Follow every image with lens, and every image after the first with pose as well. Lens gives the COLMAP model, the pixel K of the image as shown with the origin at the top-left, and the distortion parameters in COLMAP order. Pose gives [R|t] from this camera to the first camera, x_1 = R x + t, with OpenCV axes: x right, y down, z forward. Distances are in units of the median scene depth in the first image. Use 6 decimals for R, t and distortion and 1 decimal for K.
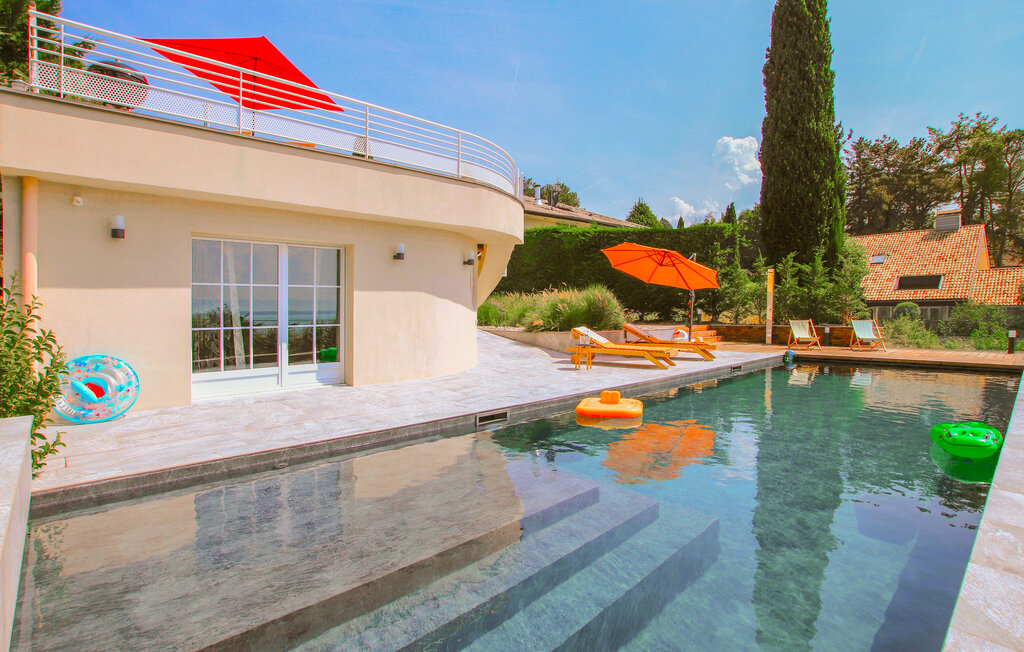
lens RADIAL K [[517.5, 0, 512.6], [0, 517.5, 295.5], [0, 0, 1]] dist [-0.000190, -0.000313]
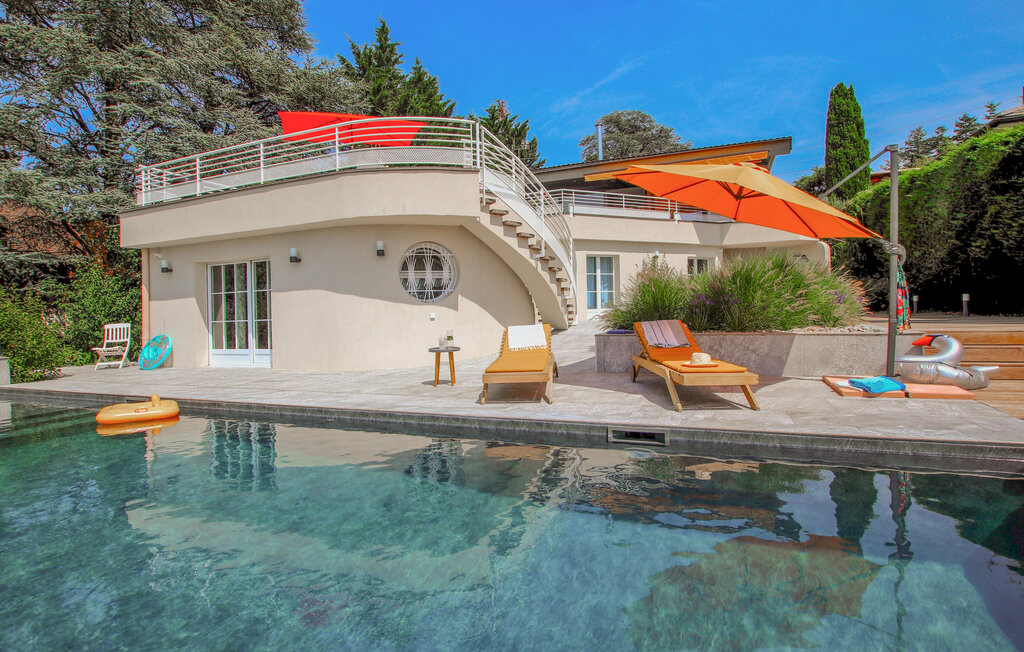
lens RADIAL K [[517.5, 0, 512.6], [0, 517.5, 295.5], [0, 0, 1]] dist [-0.000190, -0.000313]
pose [[0.429658, -0.018857, -0.902795, 1.065382], [0.064524, 0.997867, 0.009866, 0.023305], [0.900683, -0.062491, 0.429959, 0.987551]]
